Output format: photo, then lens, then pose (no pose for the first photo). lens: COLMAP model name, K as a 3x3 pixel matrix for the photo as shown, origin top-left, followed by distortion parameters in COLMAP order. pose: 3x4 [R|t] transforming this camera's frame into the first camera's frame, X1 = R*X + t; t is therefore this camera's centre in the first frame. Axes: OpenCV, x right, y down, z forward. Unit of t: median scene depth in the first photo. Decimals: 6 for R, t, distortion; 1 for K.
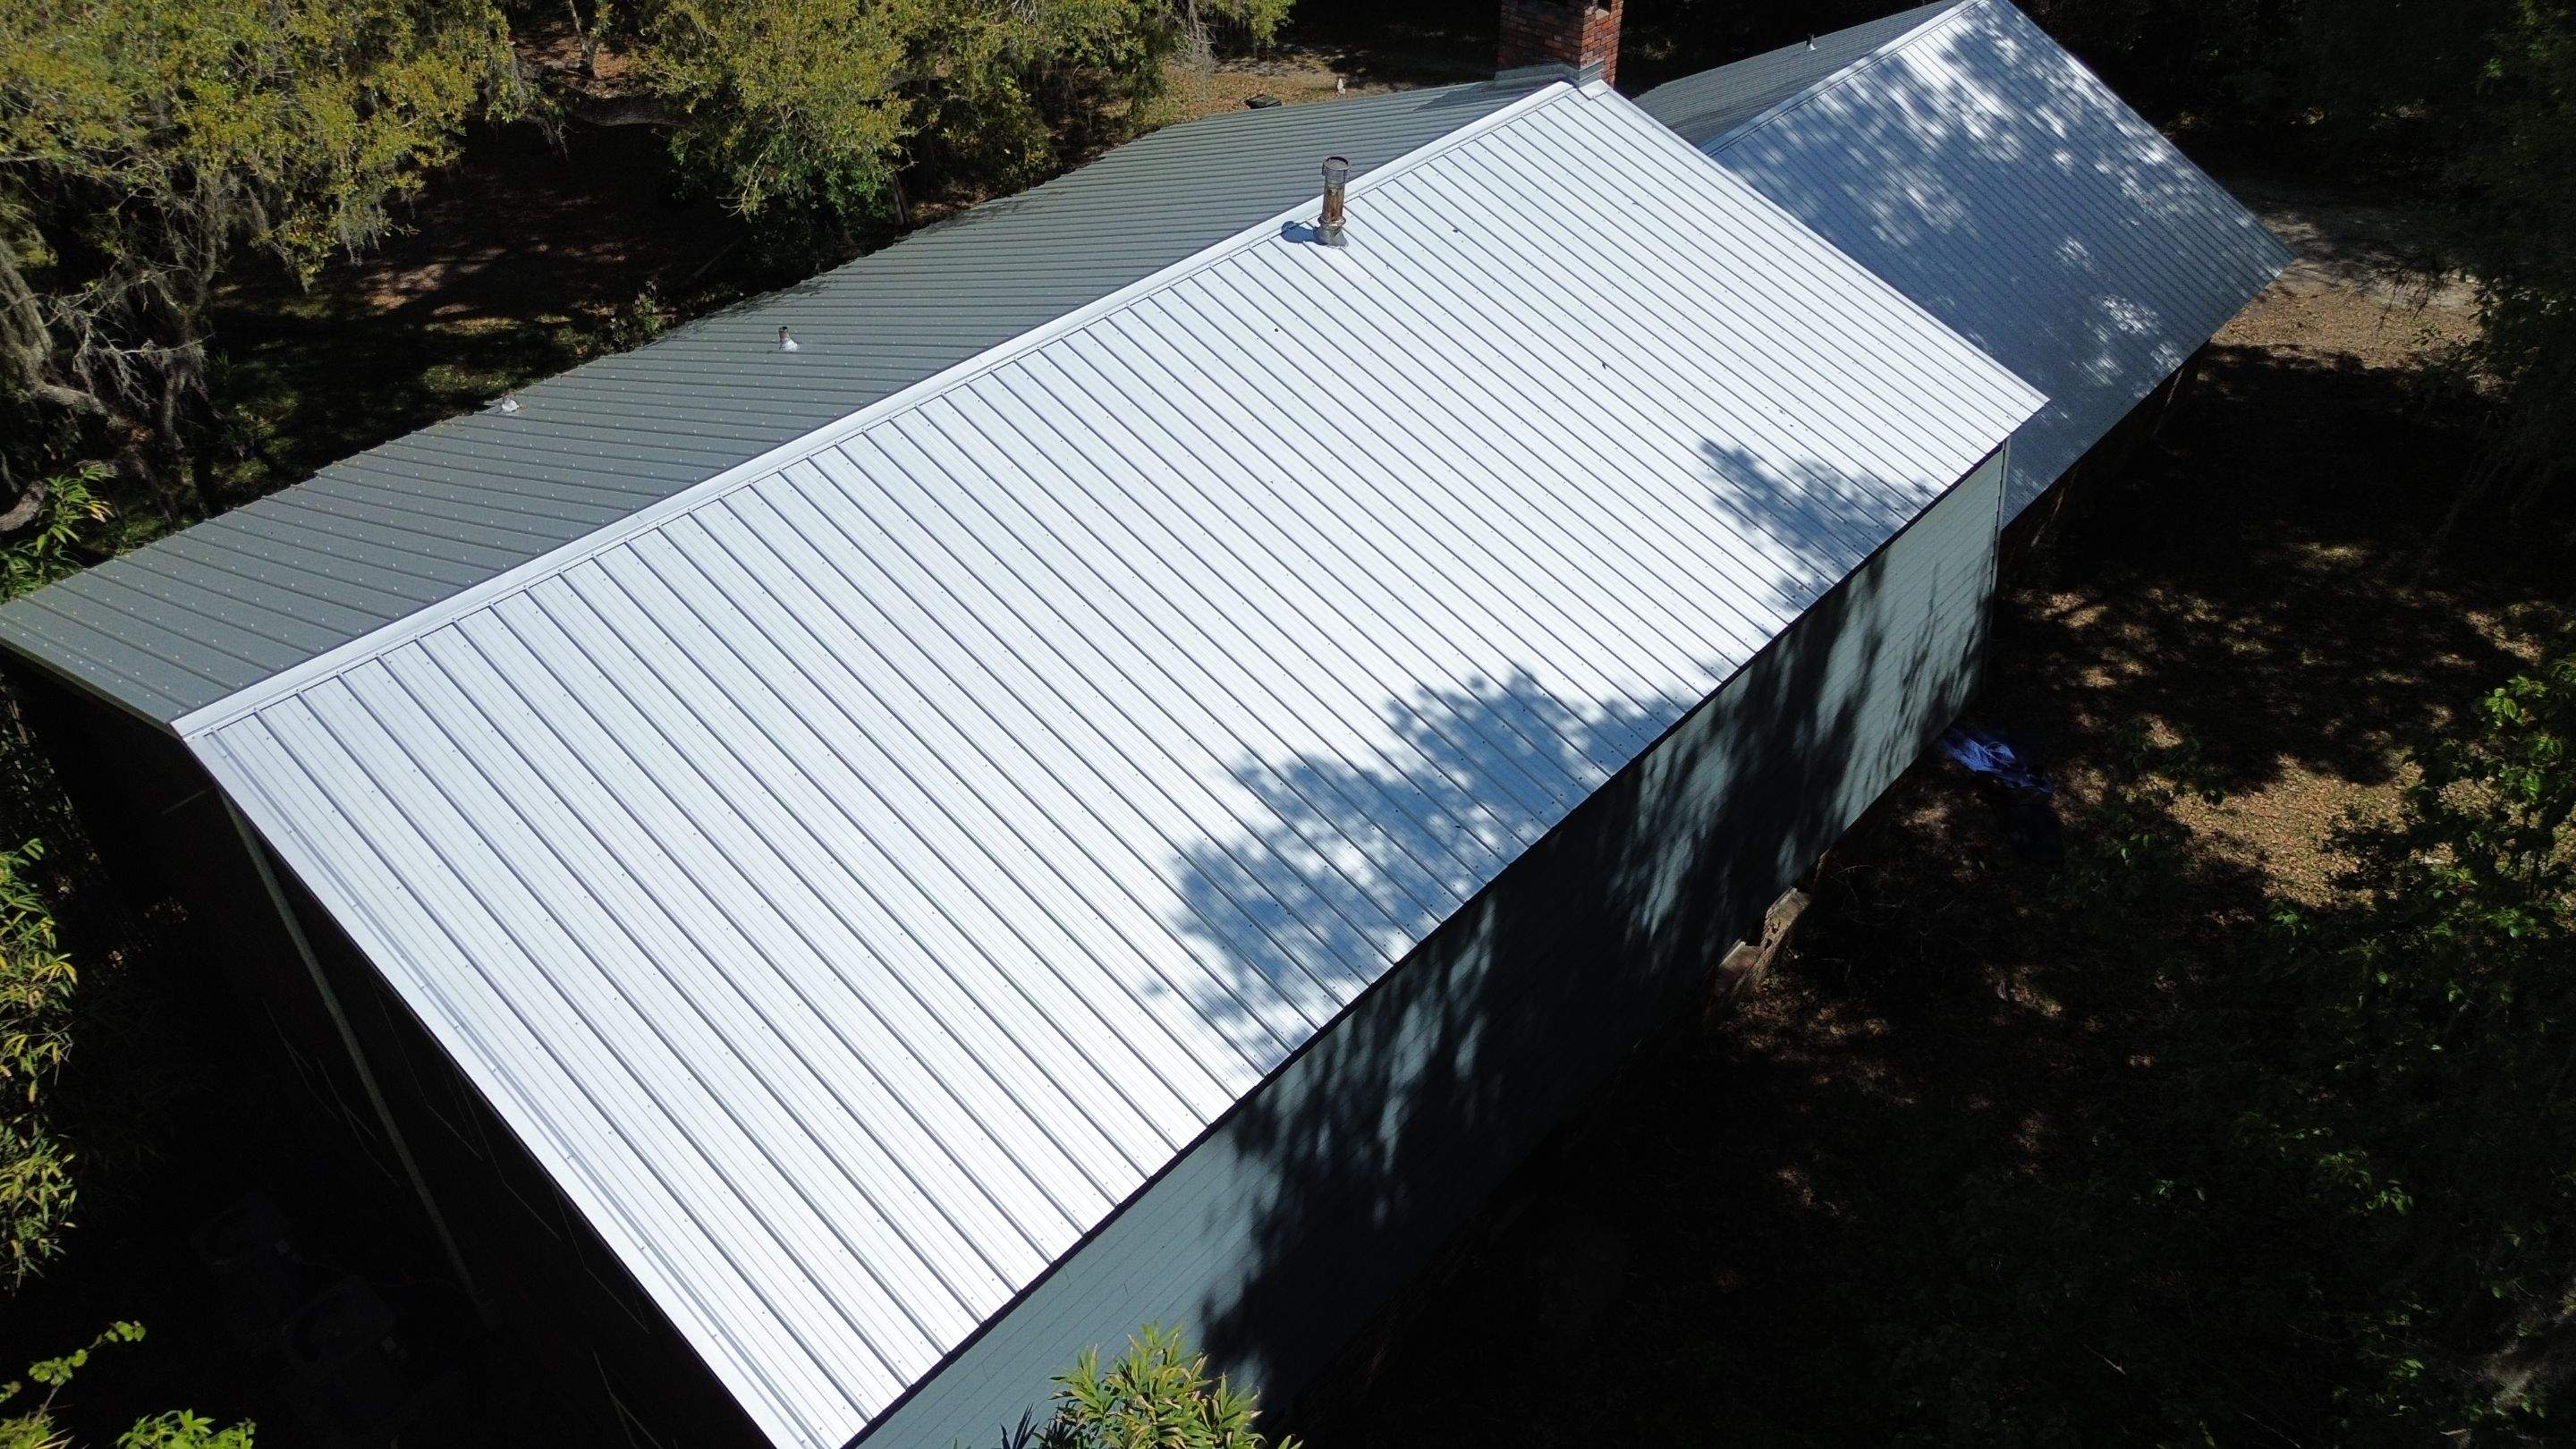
lens RADIAL K [[1841.0, 0, 1272.7], [0, 1841.0, 741.8], [0, 0, 1]] dist [0.029836, -0.013467]
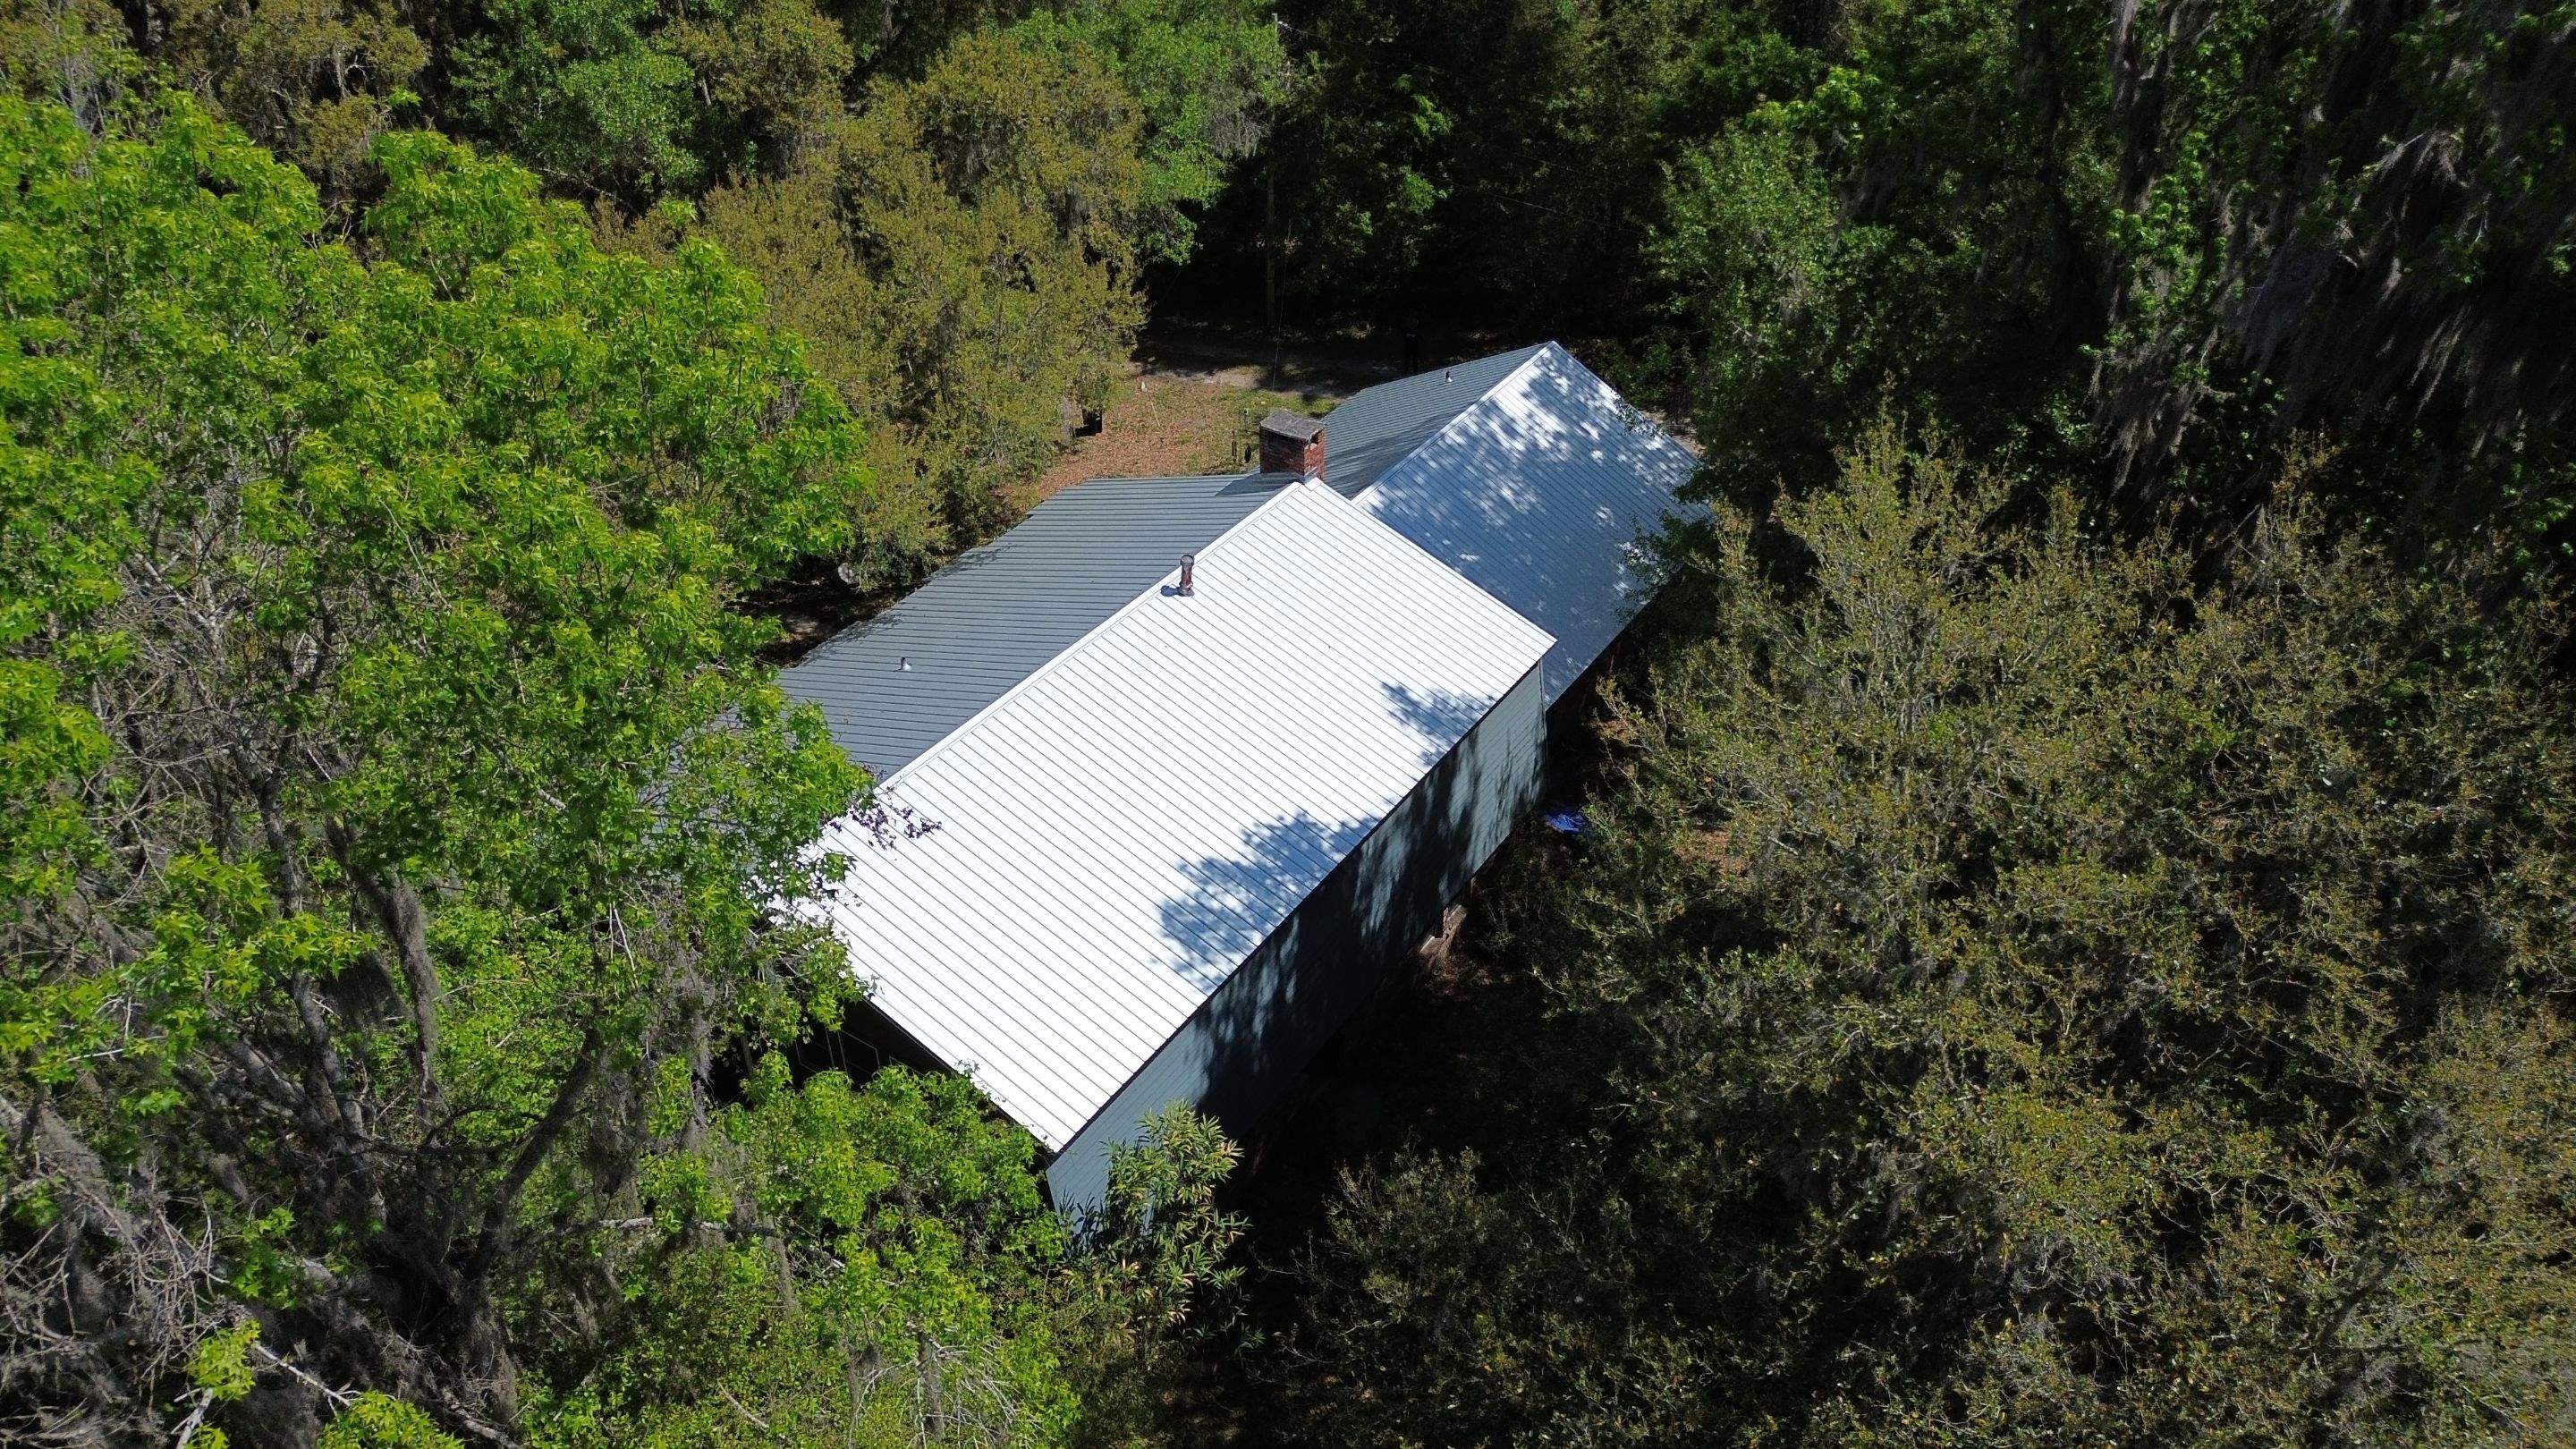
lens RADIAL K [[1841.0, 0, 1189.7], [0, 1841.0, 670.6], [0, 0, 1]] dist [0.029836, -0.013467]
pose [[0.994382, -0.072612, 0.077024, -0.133955], [0.078728, 0.993715, -0.079575, -0.035470], [-0.070762, 0.085192, 0.993849, -1.036827]]
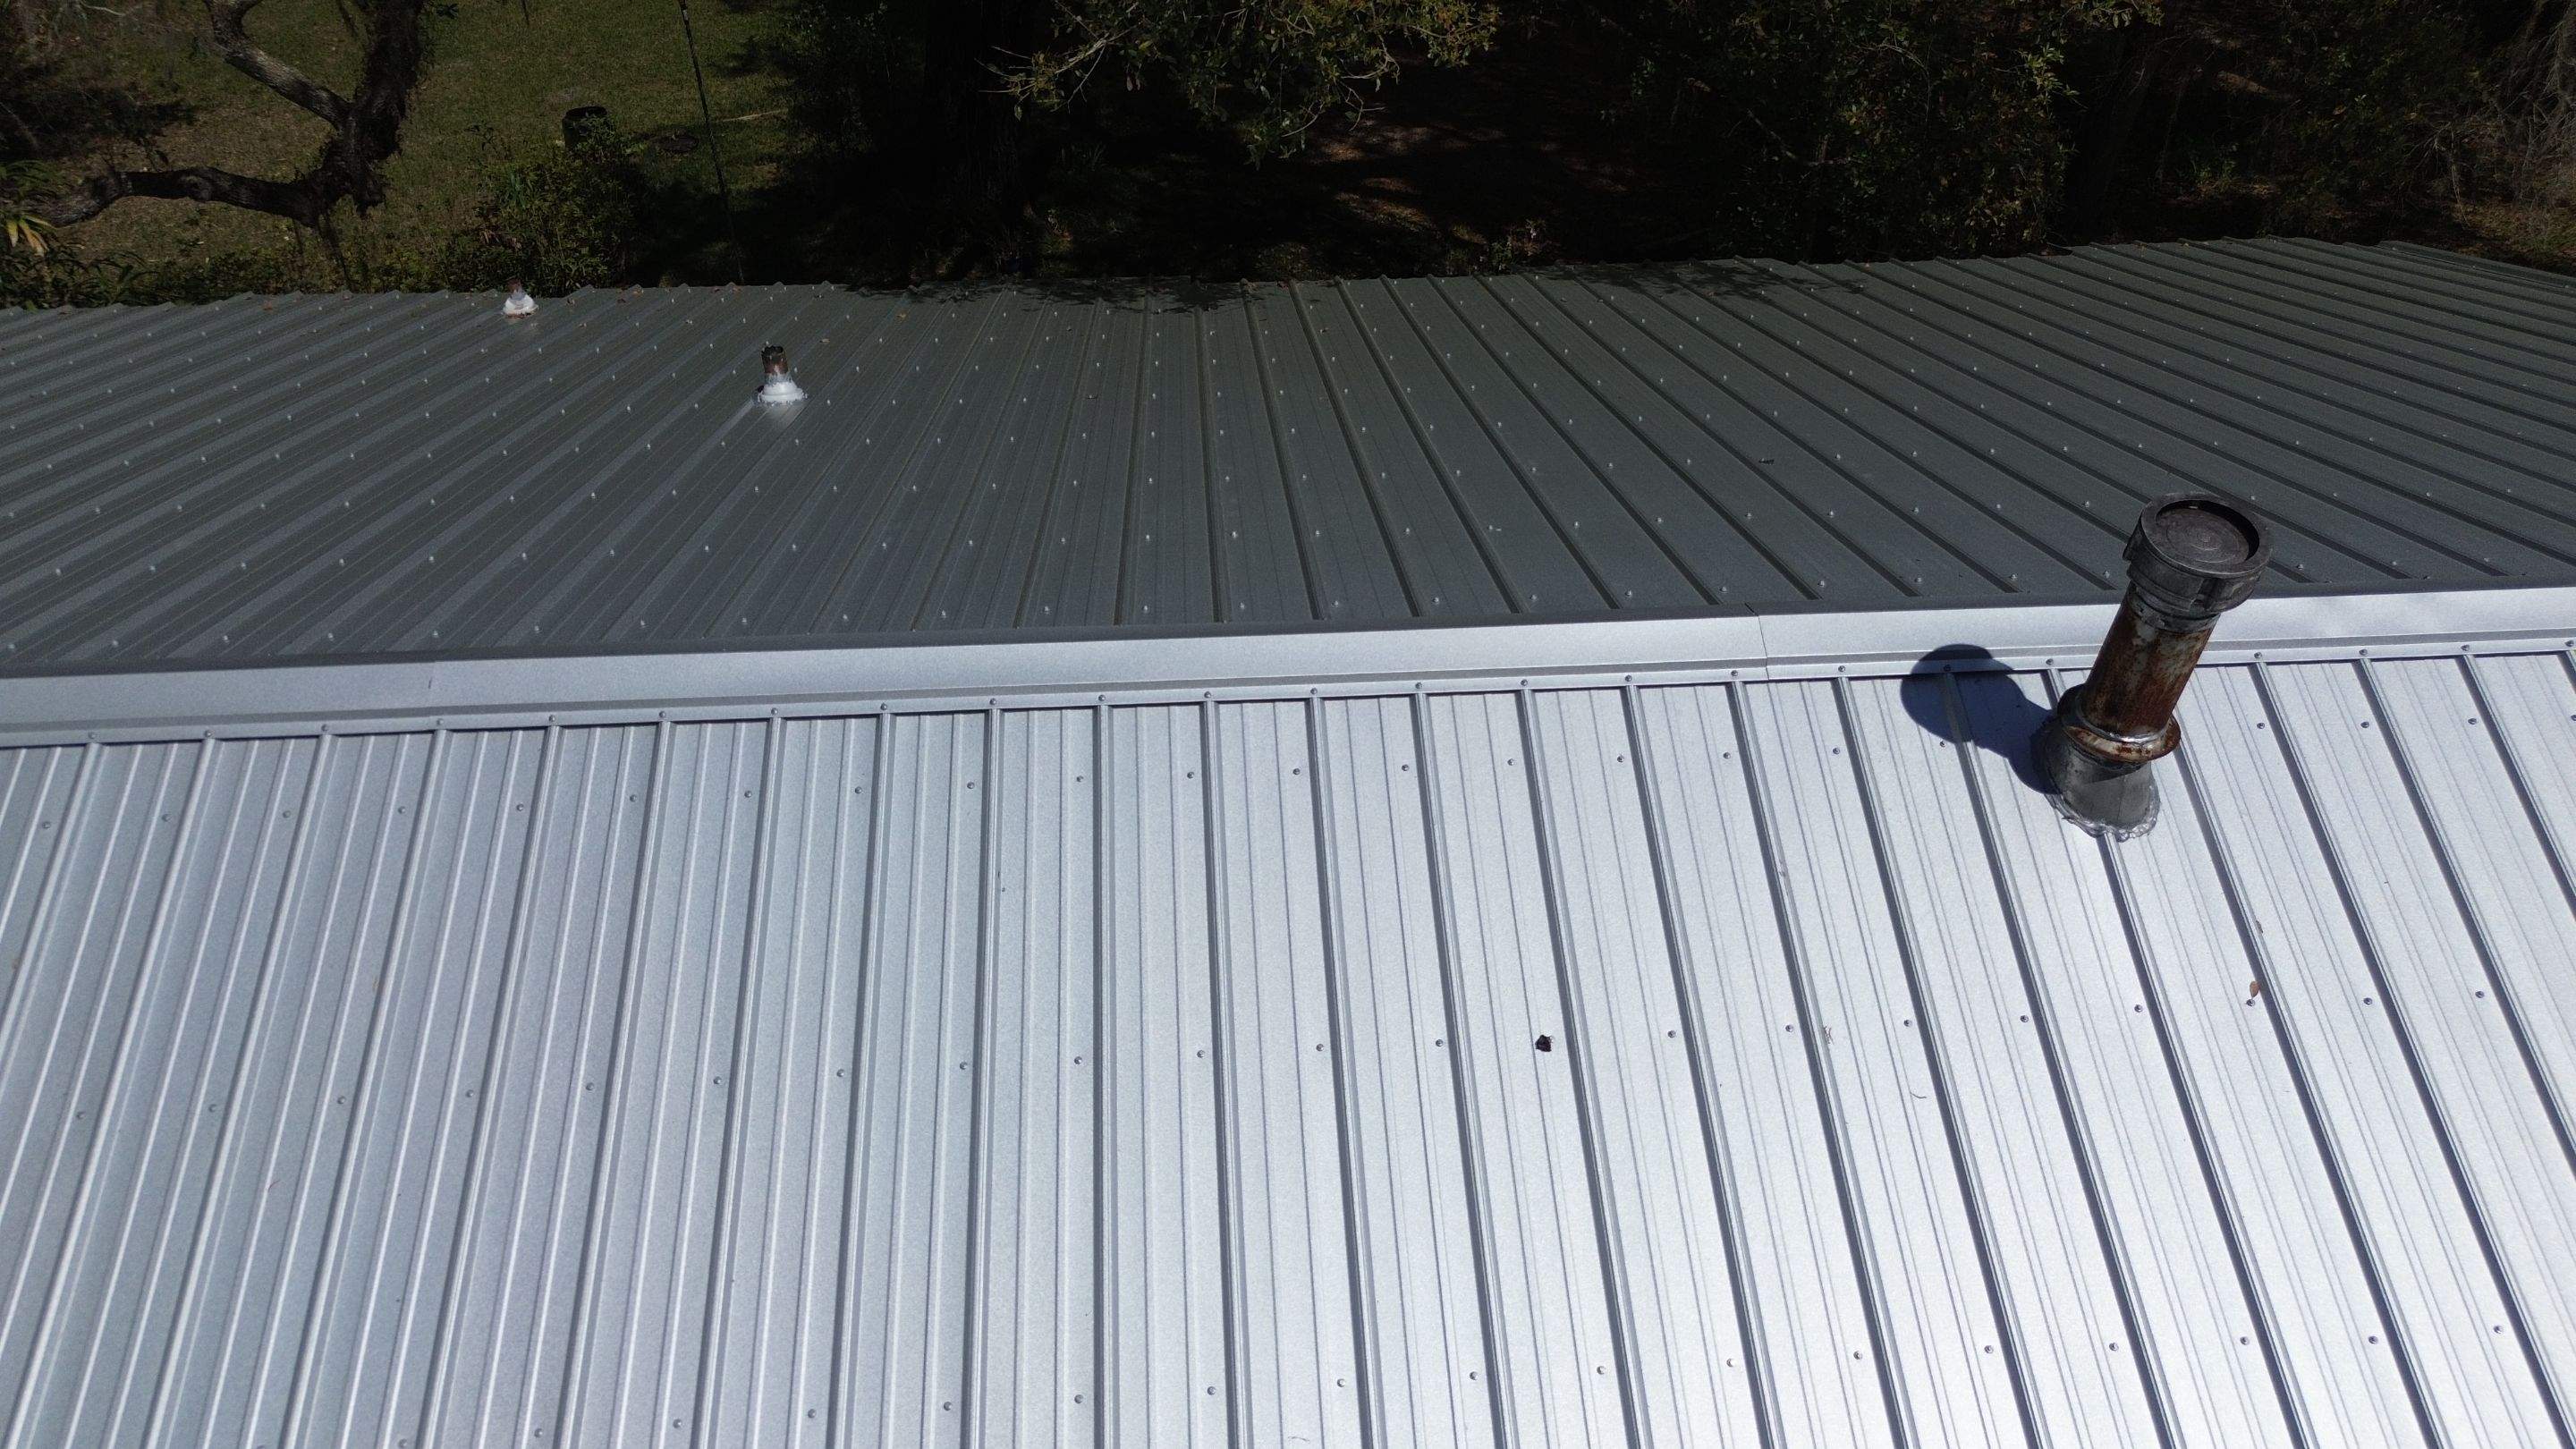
lens RADIAL K [[1841.0, 0, 1282.5], [0, 1841.0, 718.5], [0, 0, 1]] dist [0.029836, -0.013467]
pose [[0.712019, 0.454217, -0.535458, 0.092435], [-0.447851, 0.881110, 0.151902, -0.294025], [0.540795, 0.131648, 0.830789, 0.797685]]
